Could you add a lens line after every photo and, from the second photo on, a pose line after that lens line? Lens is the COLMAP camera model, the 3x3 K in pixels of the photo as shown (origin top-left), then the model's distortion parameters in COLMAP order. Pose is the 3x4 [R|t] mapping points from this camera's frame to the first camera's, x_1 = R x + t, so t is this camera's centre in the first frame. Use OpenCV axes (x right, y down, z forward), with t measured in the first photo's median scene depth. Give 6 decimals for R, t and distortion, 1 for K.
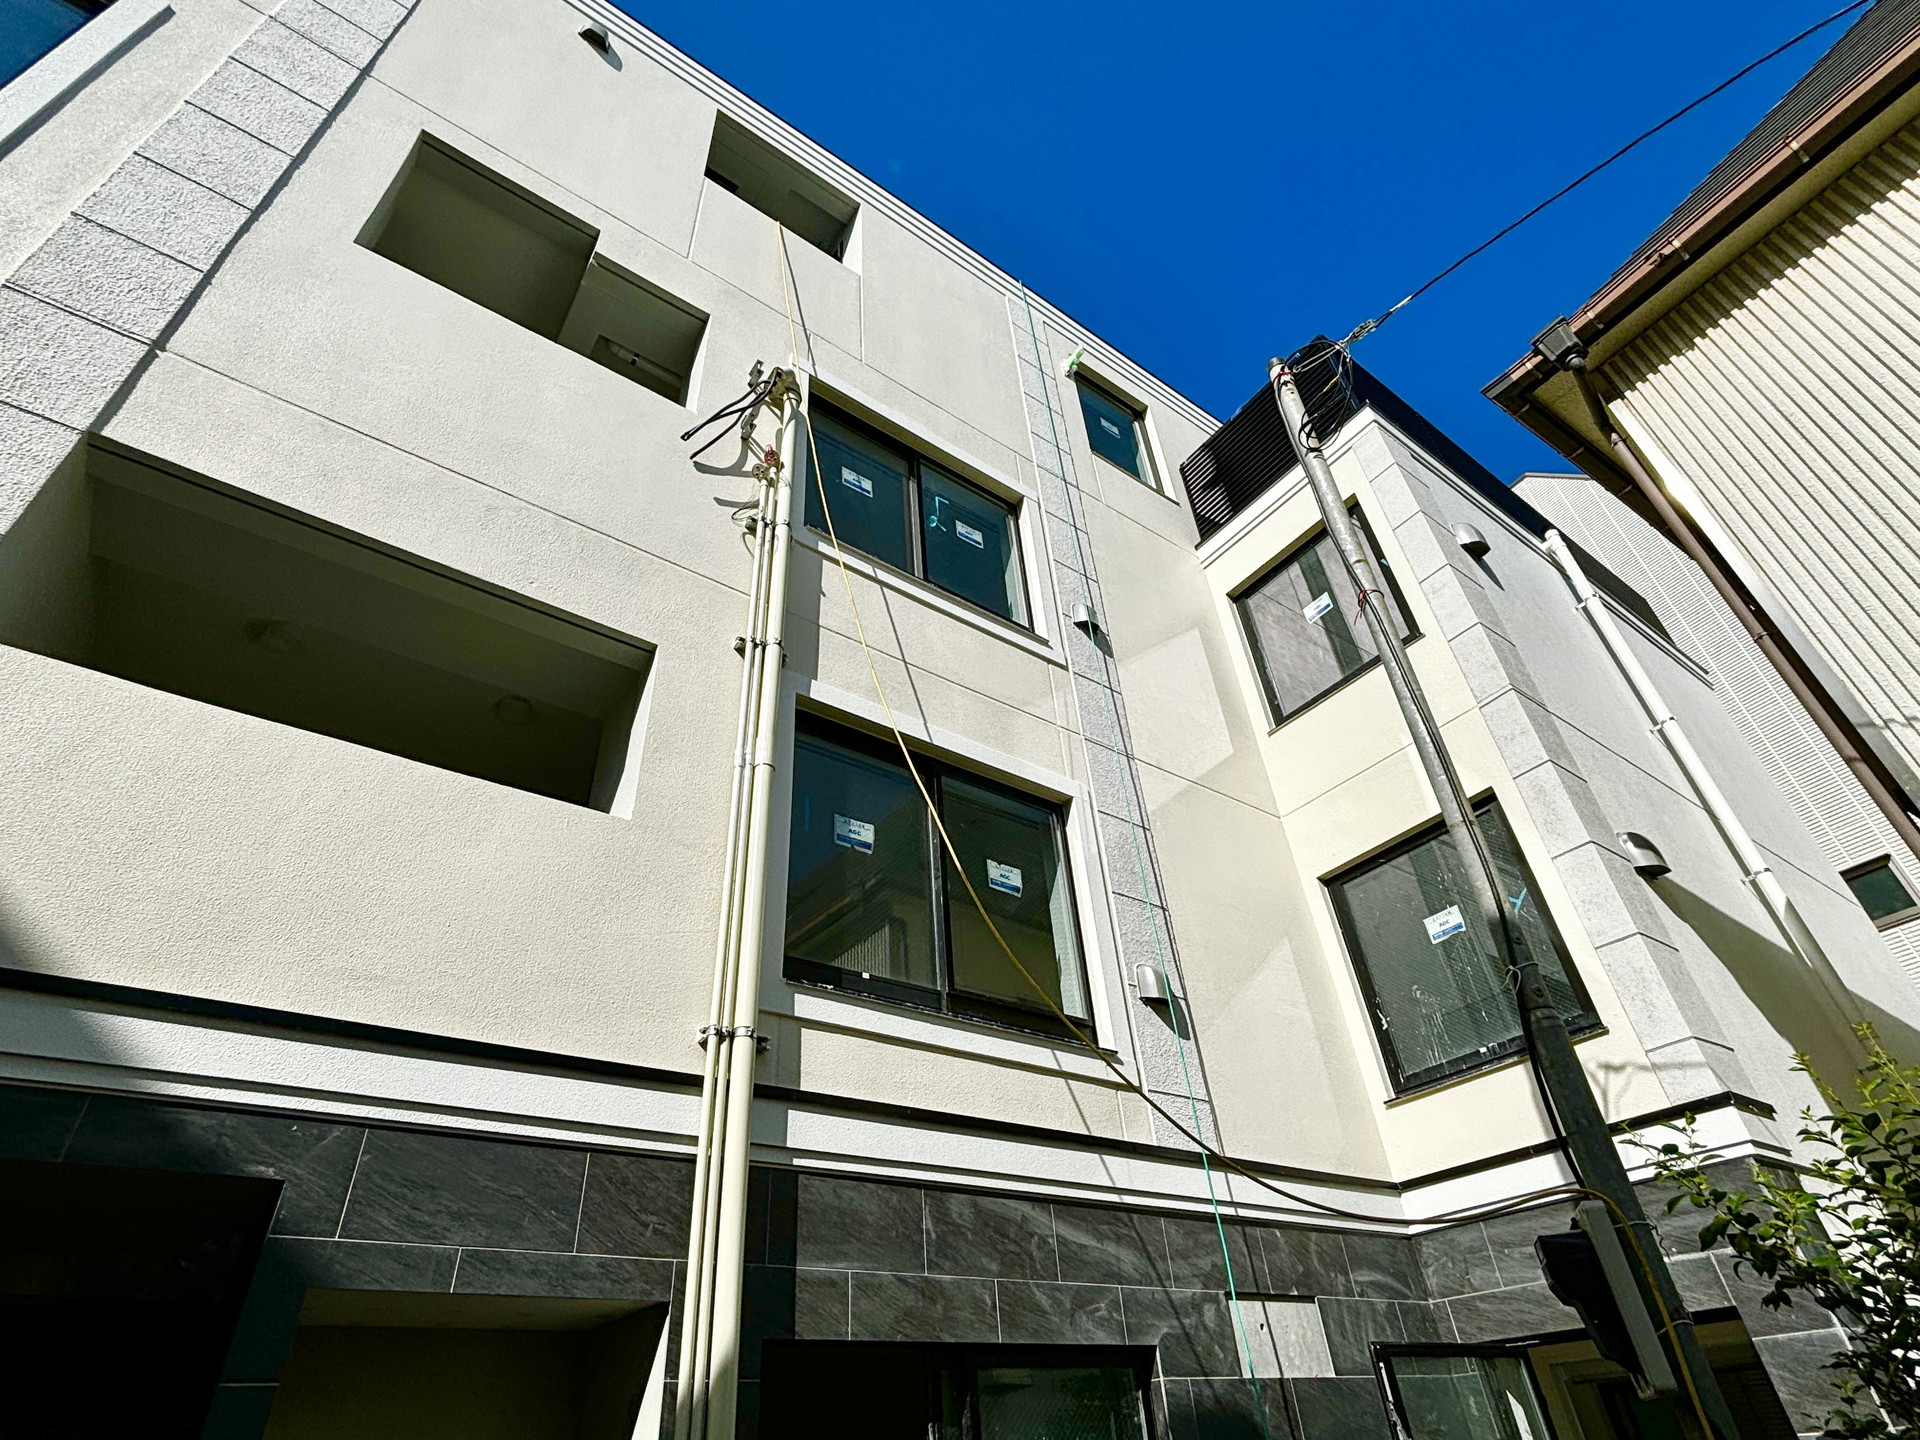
lens RADIAL K [[1001.5, 0, 949.2], [0, 1001.5, 717.1], [0, 0, 1]] dist [-0.006667, 0.004853]
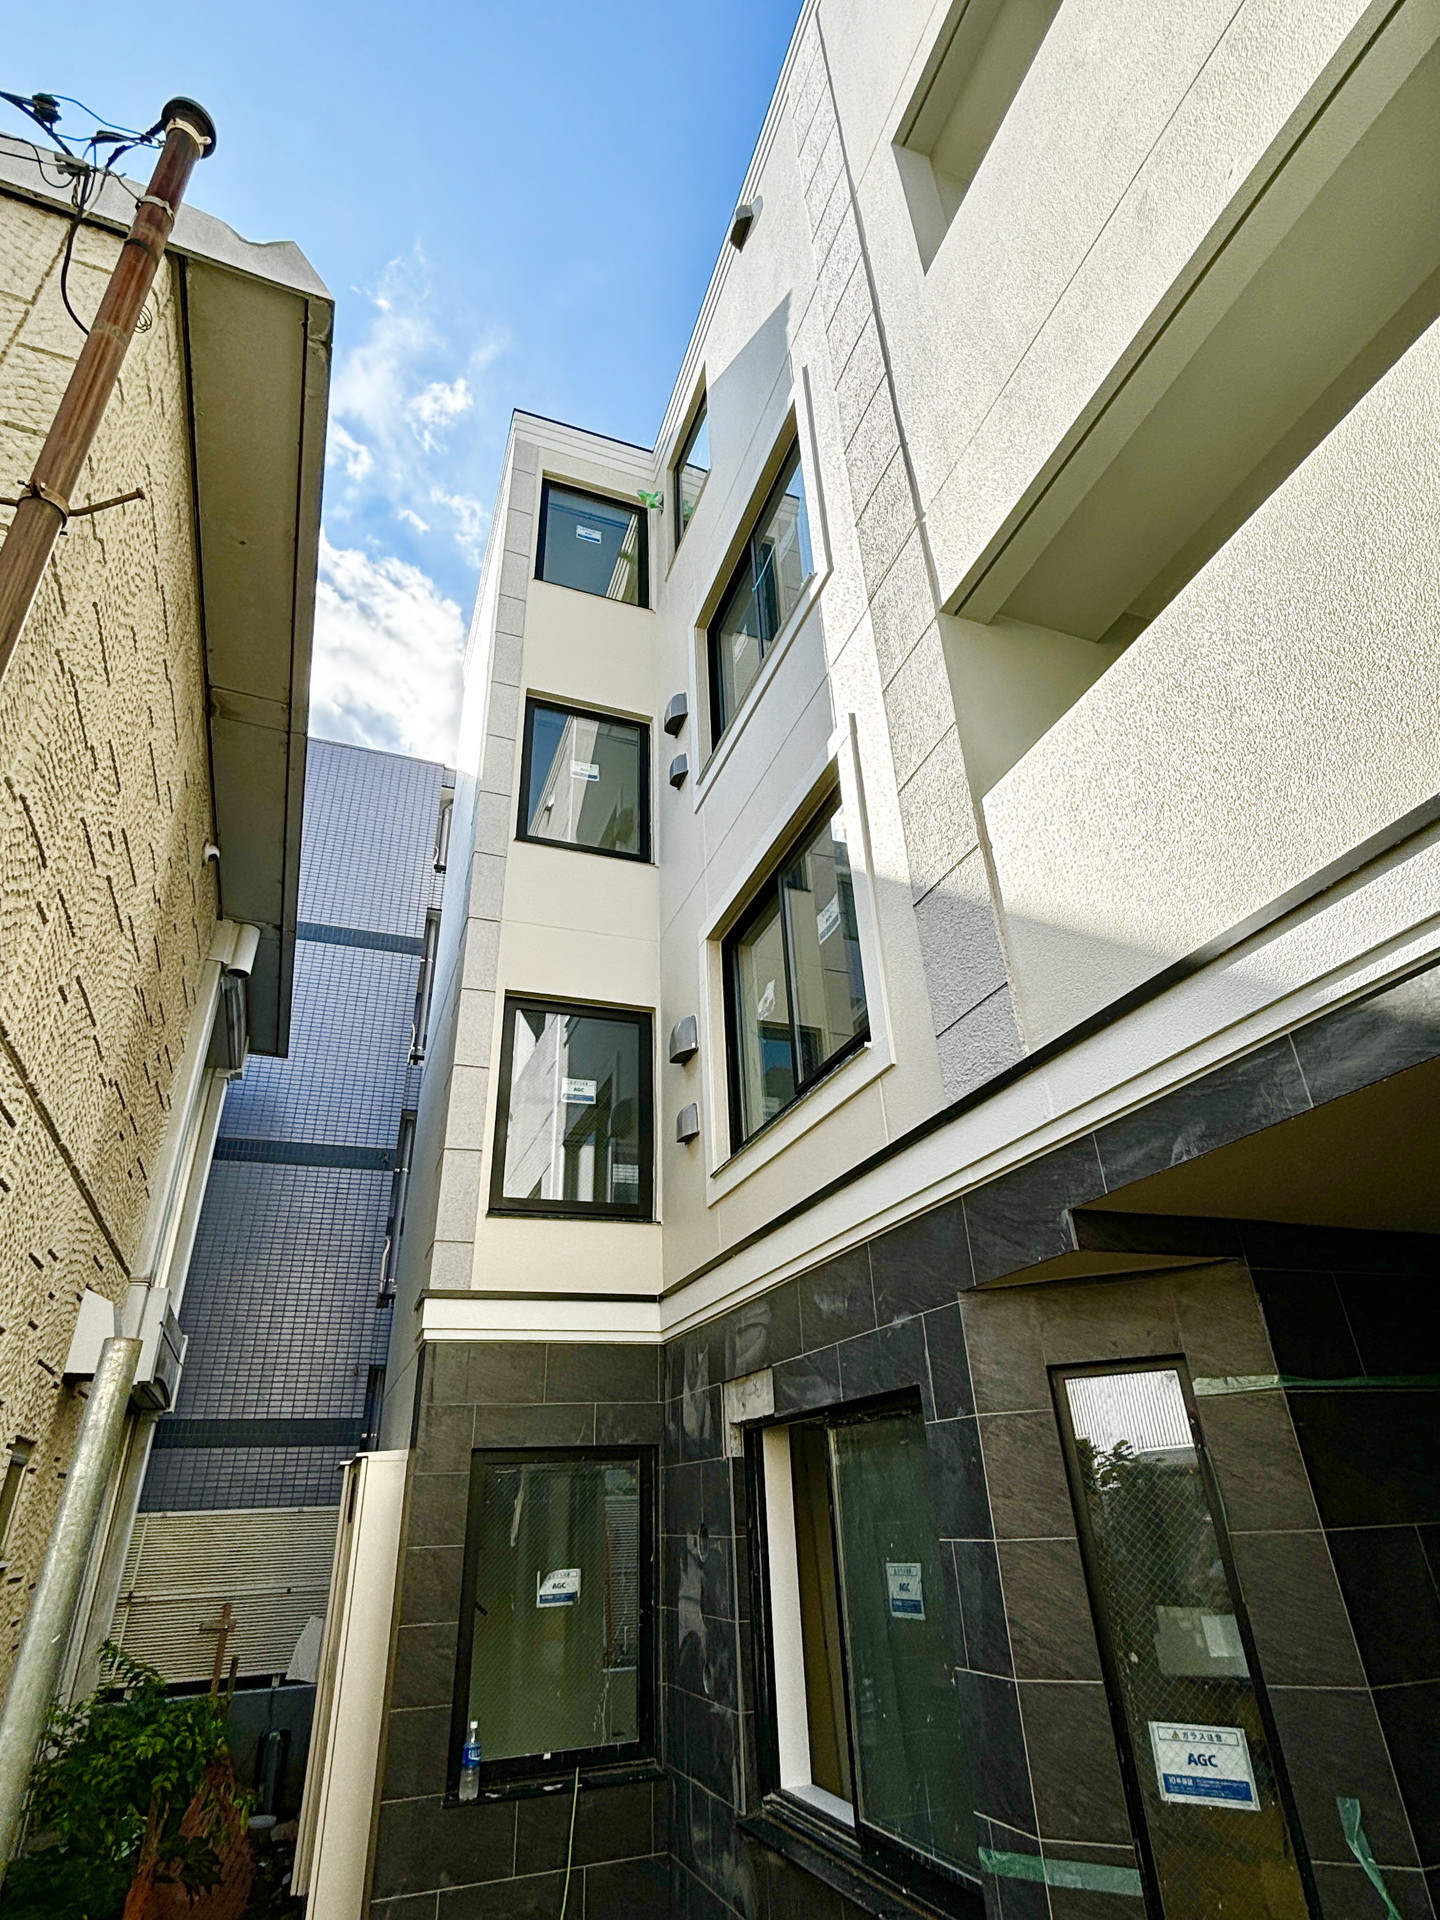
lens RADIAL K [[1001.5, 0, 720.6], [0, 1001.5, 948.4], [0, 0, 1]] dist [-0.006667, 0.004853]
pose [[-0.263080, -0.411218, -0.872747, 0.015228], [0.632484, 0.609586, -0.477879, 0.256458], [0.728527, -0.677720, 0.099719, 0.367722]]
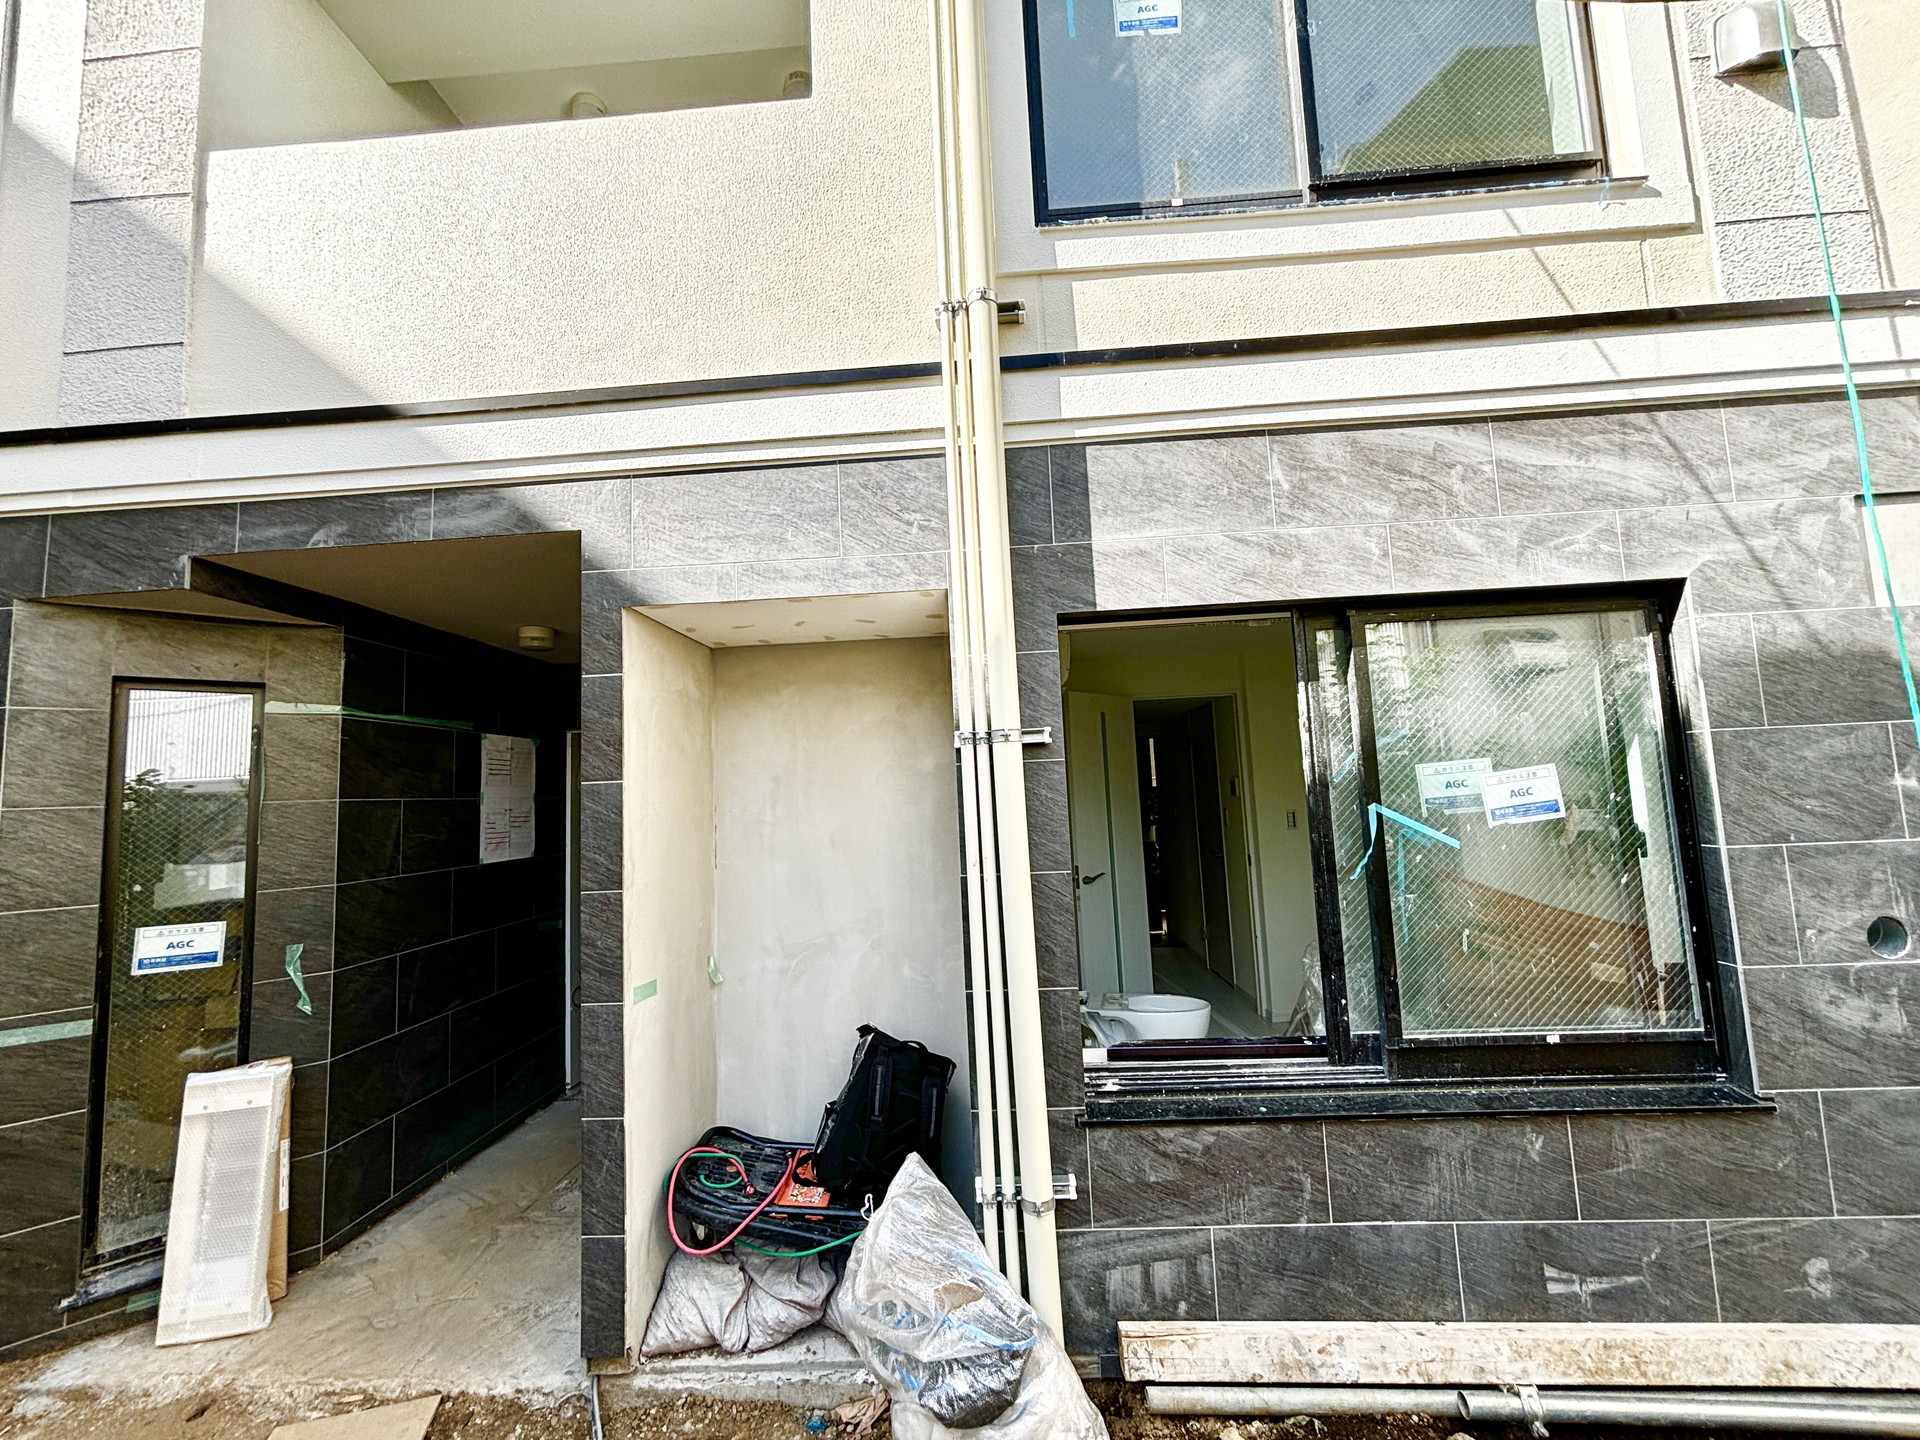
lens RADIAL K [[778.3, 0, 962.5], [0, 778.3, 721.3], [0, 0, 1]] dist [0.001109, -0.000052]
pose [[0.778116, -0.036196, -0.627077, 0.142583], [0.384244, 0.817178, 0.429624, 0.266417], [0.496883, -0.575248, 0.649767, 0.318165]]
